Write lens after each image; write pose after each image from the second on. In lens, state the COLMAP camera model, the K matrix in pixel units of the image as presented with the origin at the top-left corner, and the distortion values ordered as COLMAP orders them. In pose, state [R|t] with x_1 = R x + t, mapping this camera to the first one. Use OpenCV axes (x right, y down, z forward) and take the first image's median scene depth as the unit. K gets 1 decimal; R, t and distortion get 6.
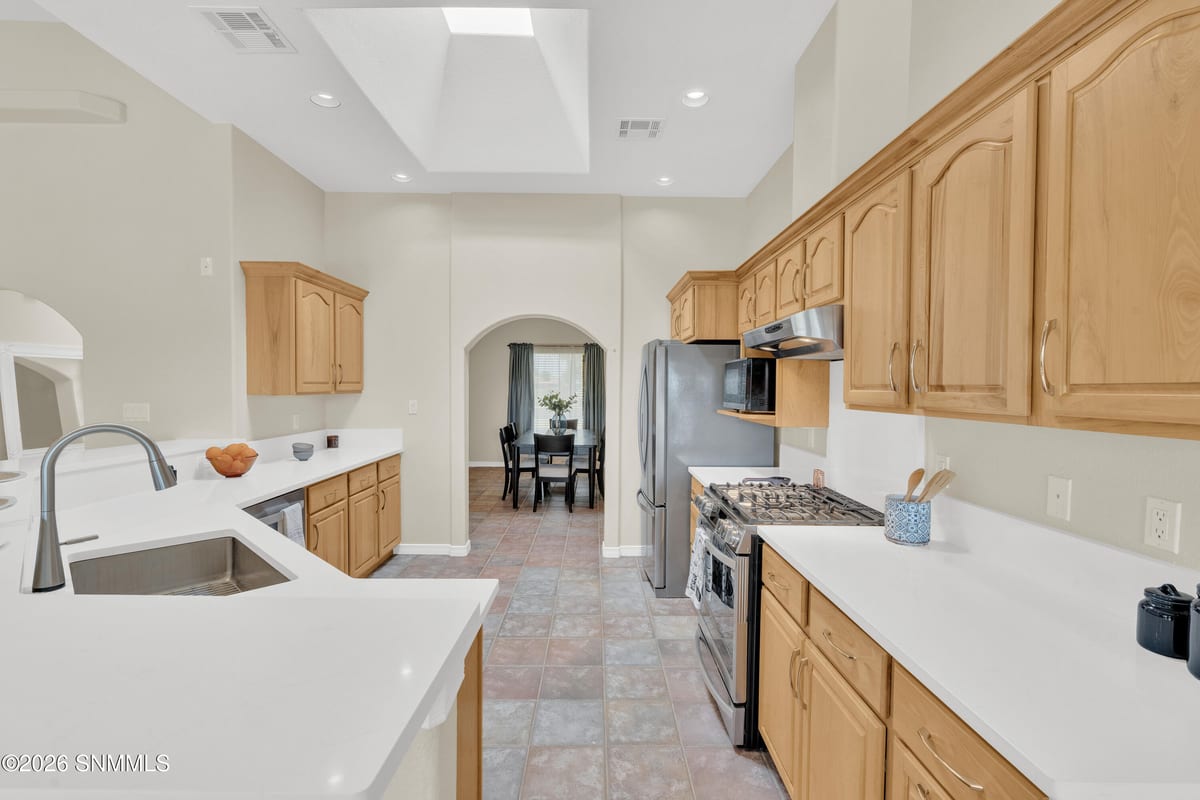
lens RADIAL K [[542.0, 0, 590.6], [0, 542.0, 396.8], [0, 0, 1]] dist [-0.000708, -0.000349]
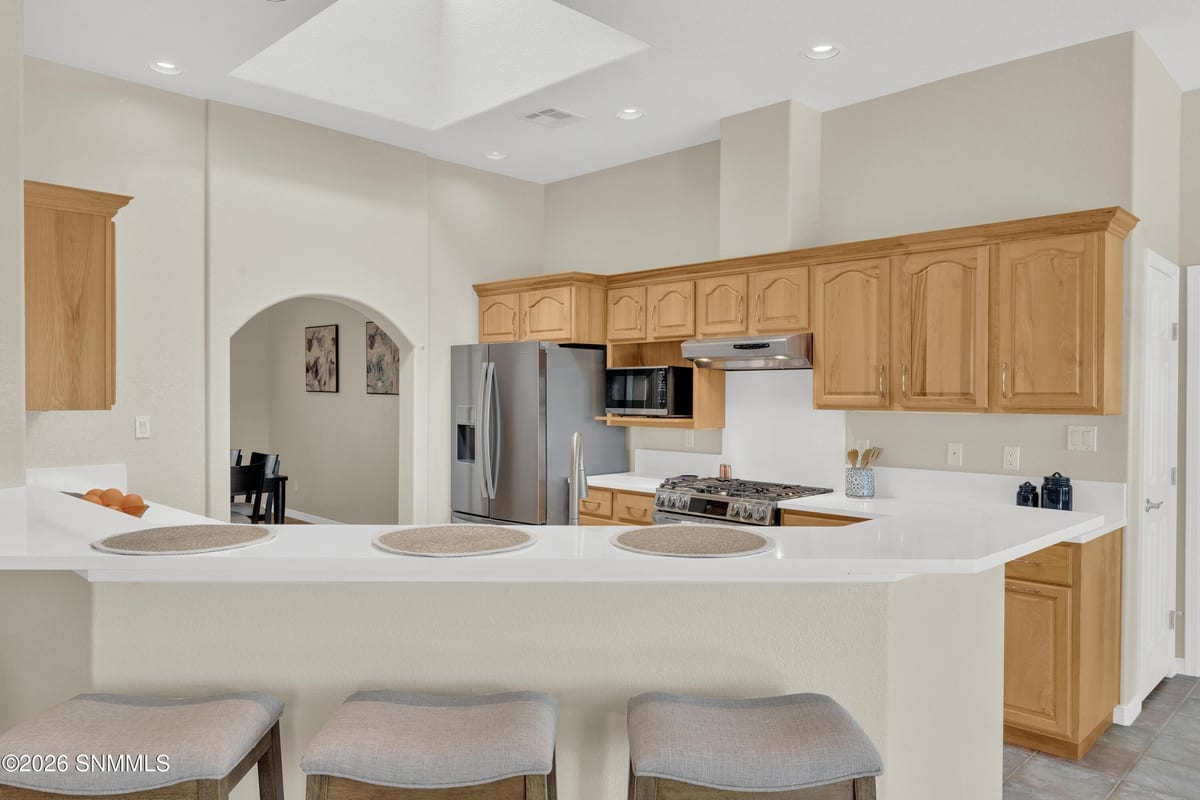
lens RADIAL K [[827.9, 0, 600.0], [0, 827.9, 400.0], [0, 0, 1]] dist [0.001154, -0.000333]
pose [[0.708063, -0.010341, 0.706074, -1.039640], [0.014690, 0.999892, -0.000086, -0.007152], [-0.705997, 0.010433, 0.708138, -0.074530]]
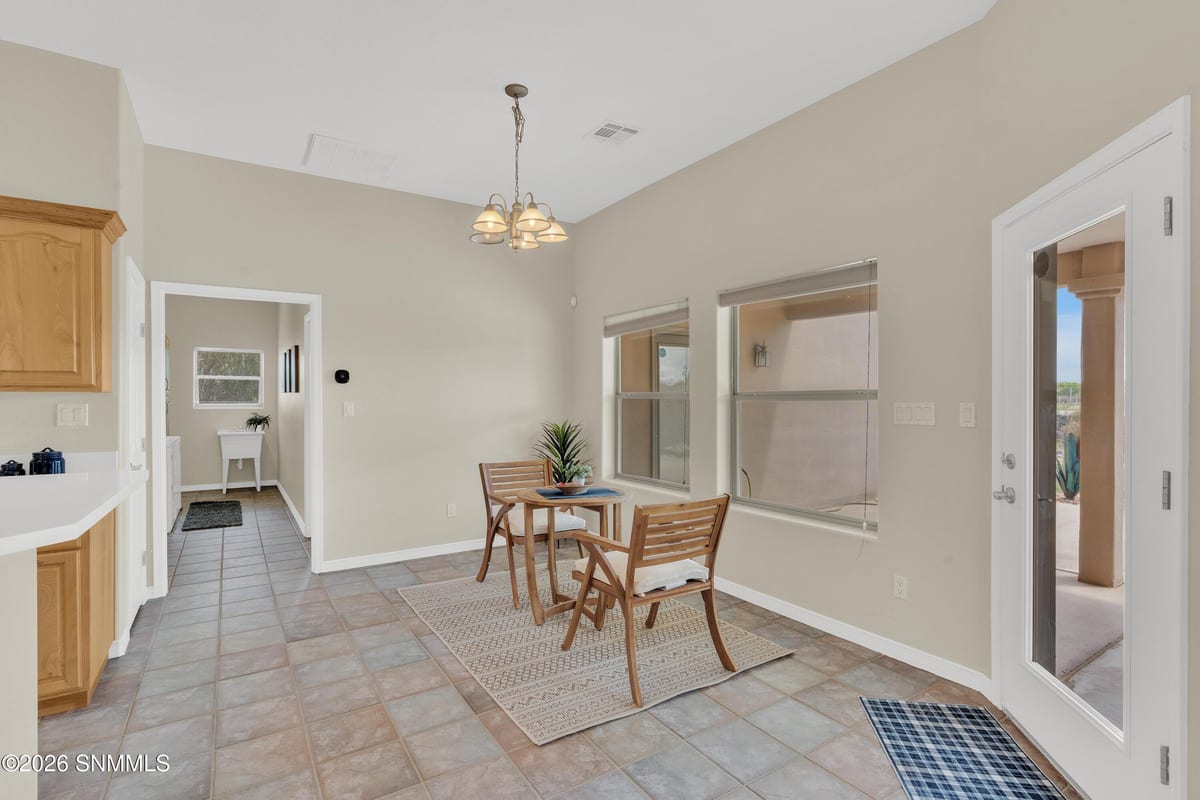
lens RADIAL K [[570.1, 0, 600.0], [0, 570.1, 400.0], [0, 0, 1]] dist [-0.000628, 0.000204]
pose [[-0.545899, -0.009651, 0.837795, -0.908785], [0.014952, 0.999662, 0.021258, 0.032069], [-0.837718, 0.024132, -0.545570, 0.089937]]
